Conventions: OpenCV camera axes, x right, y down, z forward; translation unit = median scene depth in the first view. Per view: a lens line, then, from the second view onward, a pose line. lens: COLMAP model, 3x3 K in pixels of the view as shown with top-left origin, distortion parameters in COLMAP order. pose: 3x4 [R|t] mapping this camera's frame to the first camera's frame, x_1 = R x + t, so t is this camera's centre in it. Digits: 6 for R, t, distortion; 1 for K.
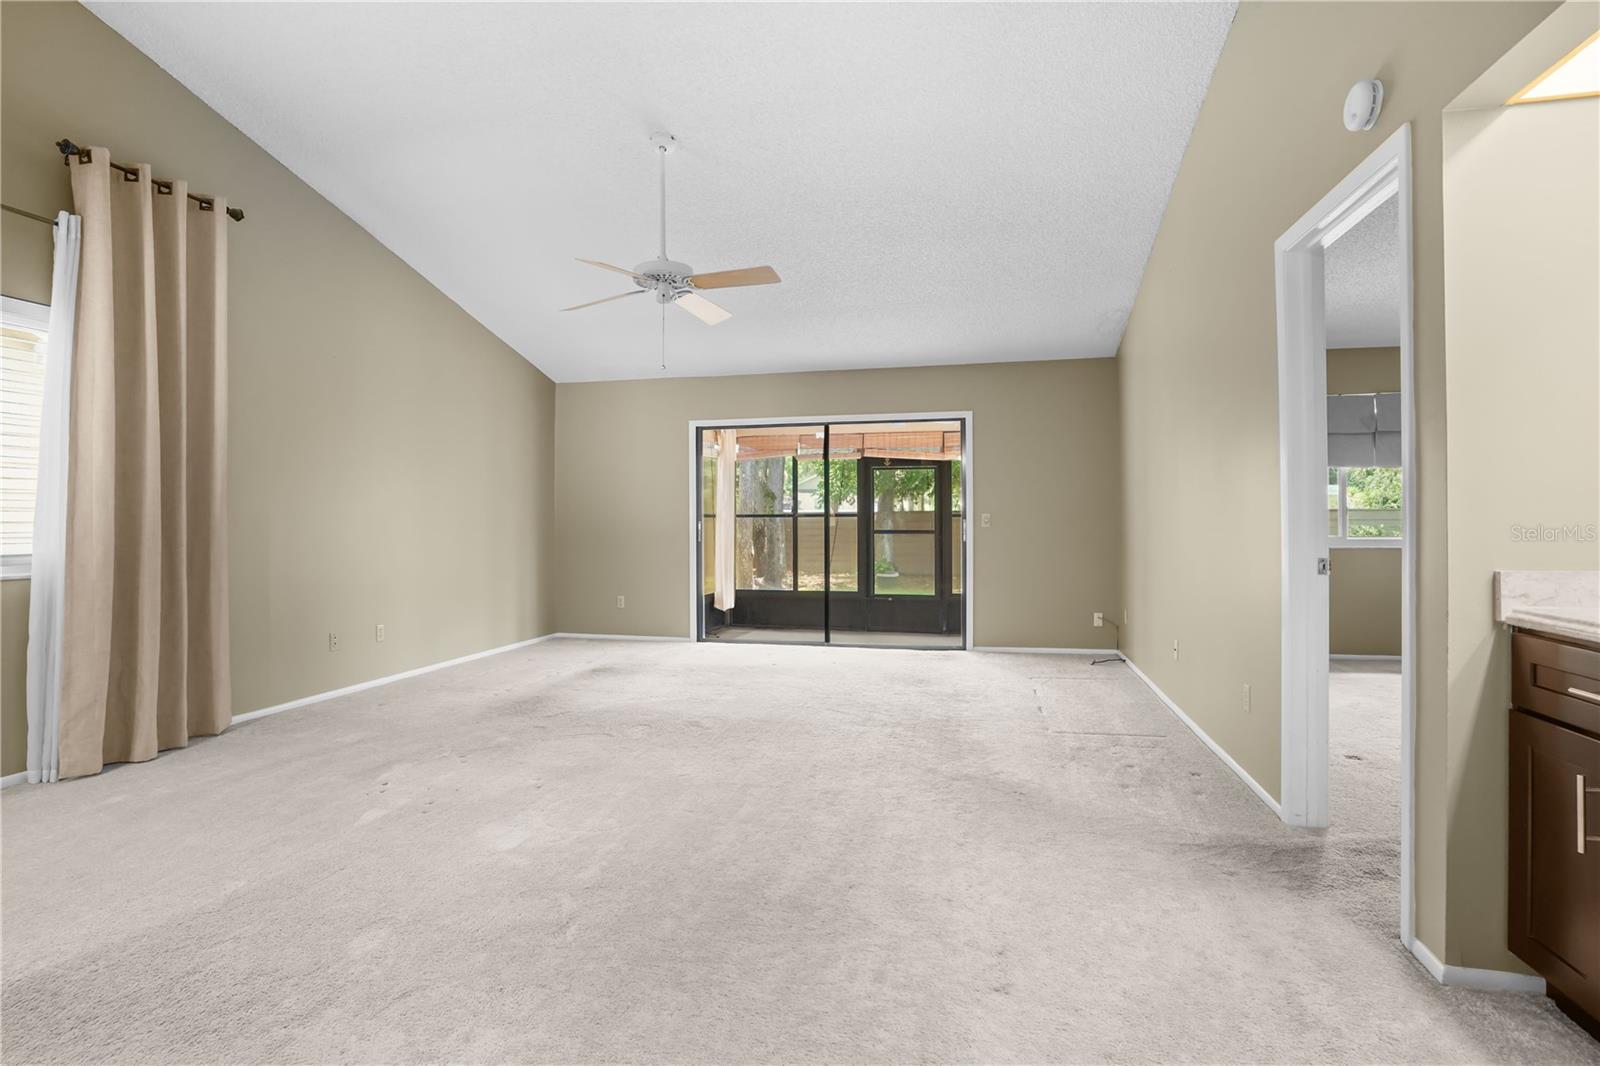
lens RADIAL K [[792.1, 0, 790.6], [0, 792.1, 522.8], [0, 0, 1]] dist [-0.032388, 0.006800]
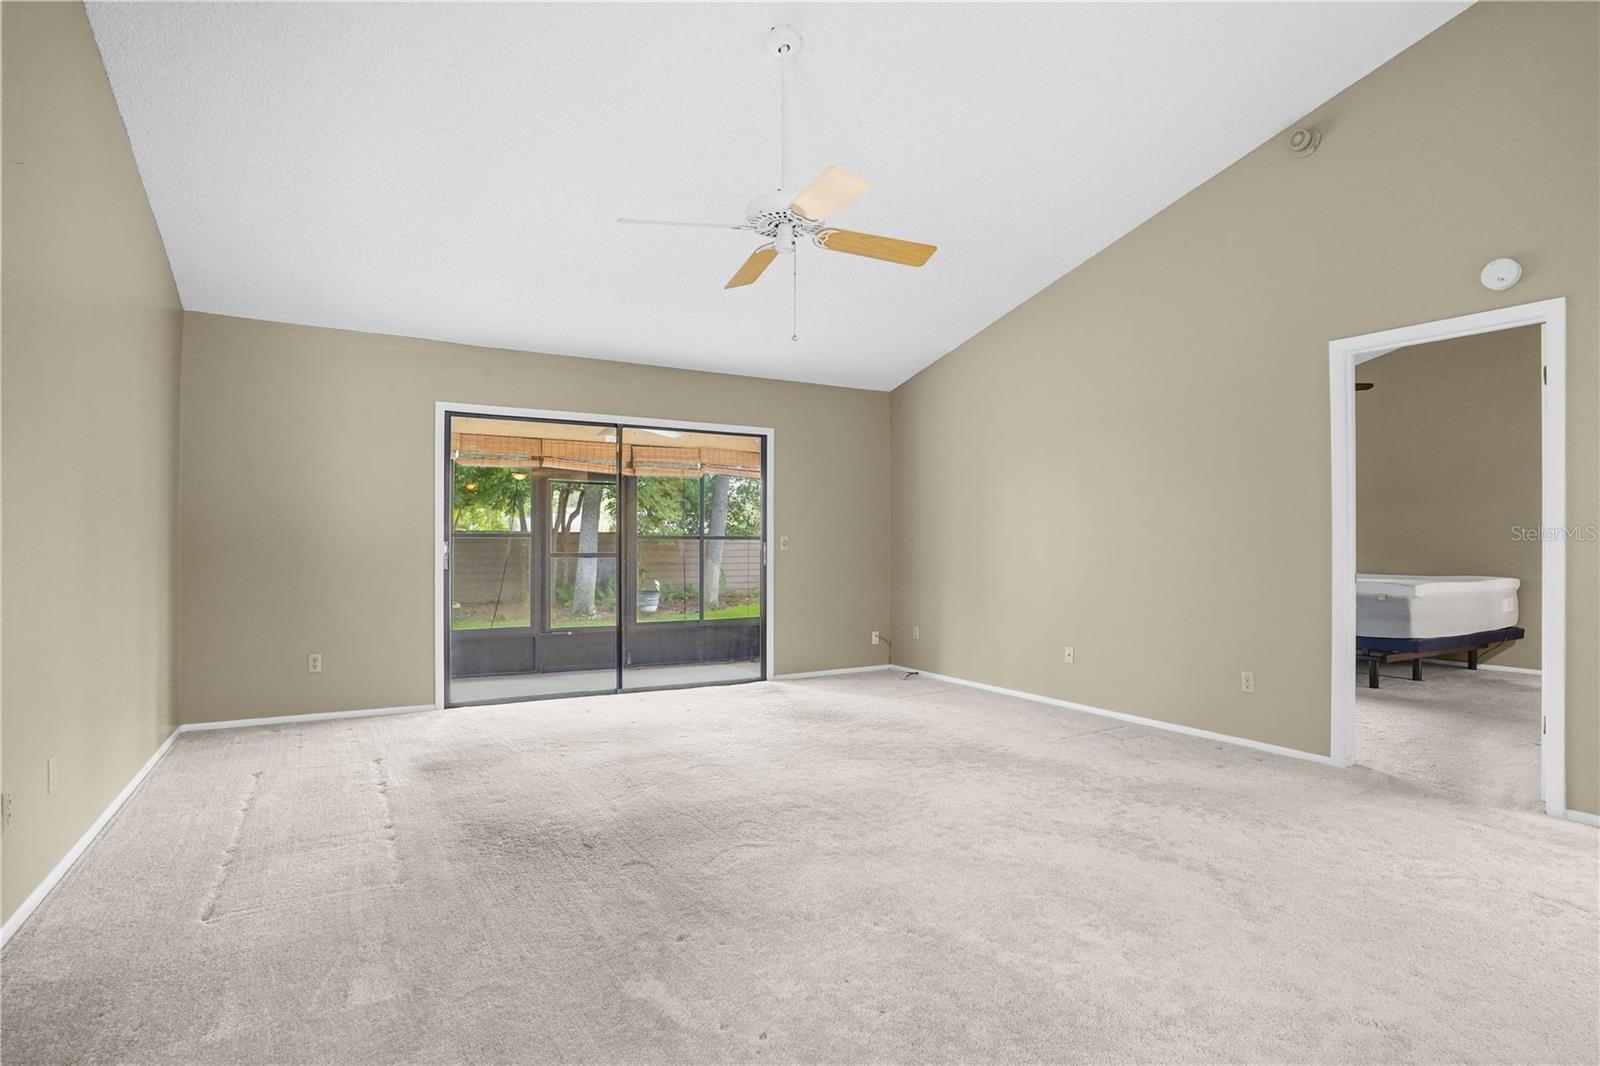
lens RADIAL K [[811.6, 0, 800.4], [0, 811.6, 545.9], [0, 0, 1]] dist [-0.041915, 0.000930]
pose [[0.724890, 0.005160, 0.688845, -0.401947], [-0.005155, 0.999985, -0.002066, 0.001686], [-0.688845, -0.002054, 0.724906, 0.253698]]
